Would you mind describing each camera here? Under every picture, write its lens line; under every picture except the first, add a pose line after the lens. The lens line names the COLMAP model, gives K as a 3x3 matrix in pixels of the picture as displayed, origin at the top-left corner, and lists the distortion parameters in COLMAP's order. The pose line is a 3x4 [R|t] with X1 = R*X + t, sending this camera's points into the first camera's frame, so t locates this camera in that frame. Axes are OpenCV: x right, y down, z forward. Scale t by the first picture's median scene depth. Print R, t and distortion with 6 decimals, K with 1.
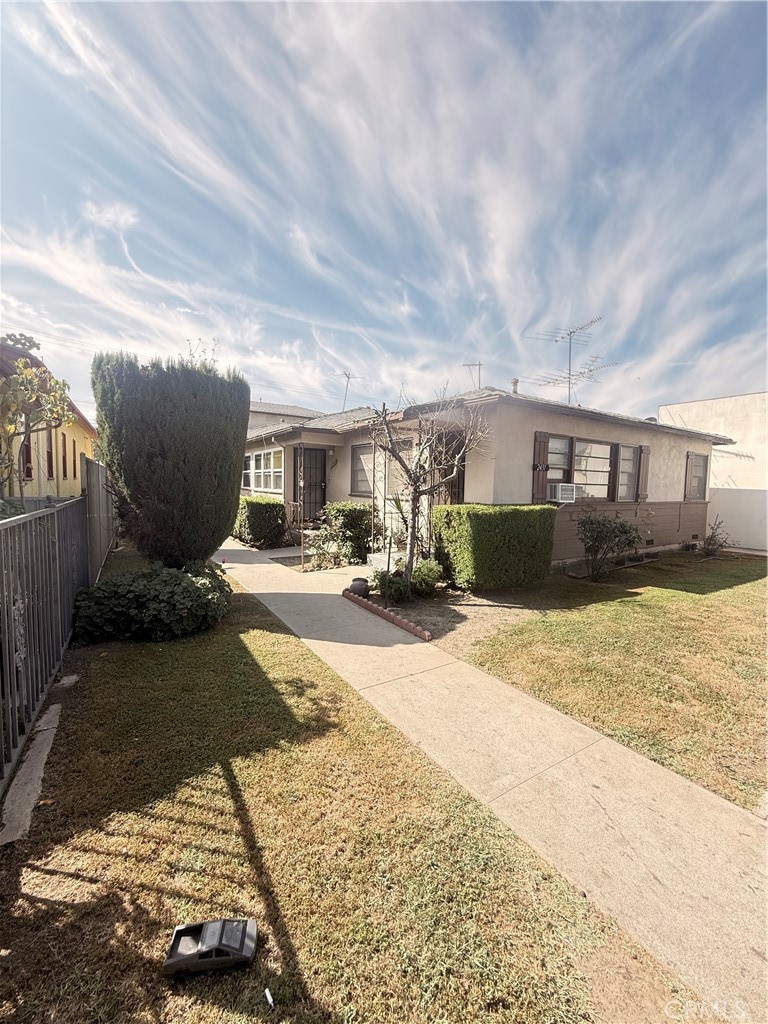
lens RADIAL K [[410.4, 0, 389.3], [0, 410.4, 513.6], [0, 0, 1]] dist [0.000062, 0.000166]
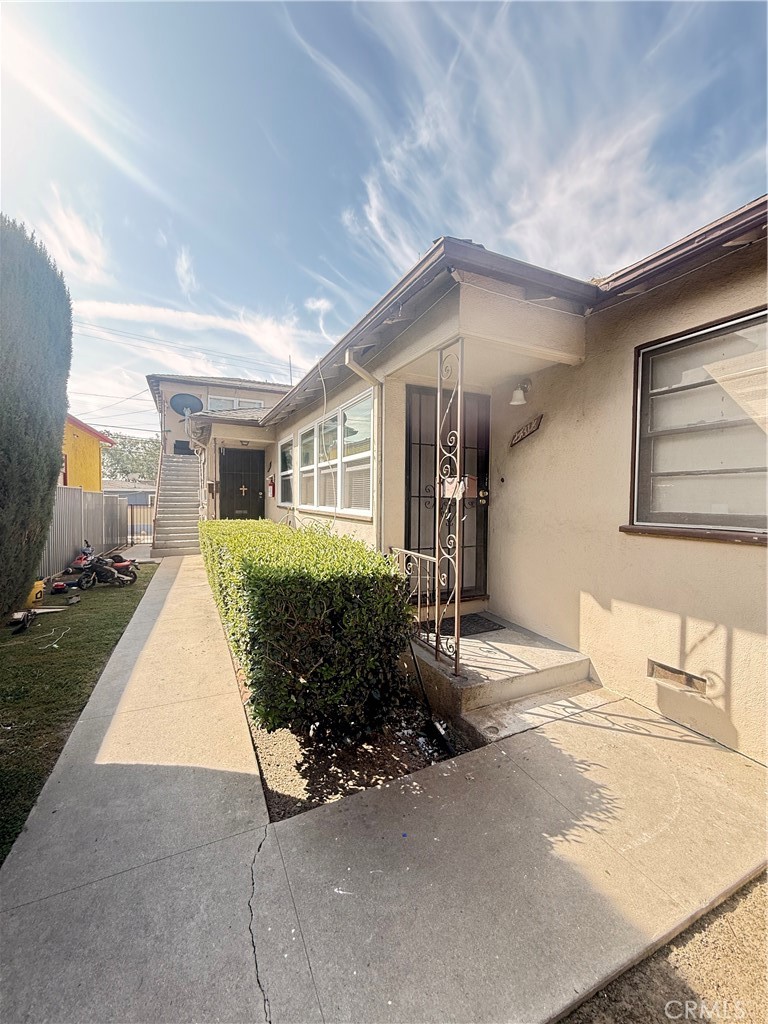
lens RADIAL K [[410.4, 0, 382.6], [0, 410.4, 510.3], [0, 0, 1]] dist [0.000062, 0.000166]
pose [[0.991695, -0.012181, -0.128032, -0.186475], [0.007203, 0.999202, -0.039276, -0.039059], [0.128408, 0.038028, 0.990992, 0.584386]]
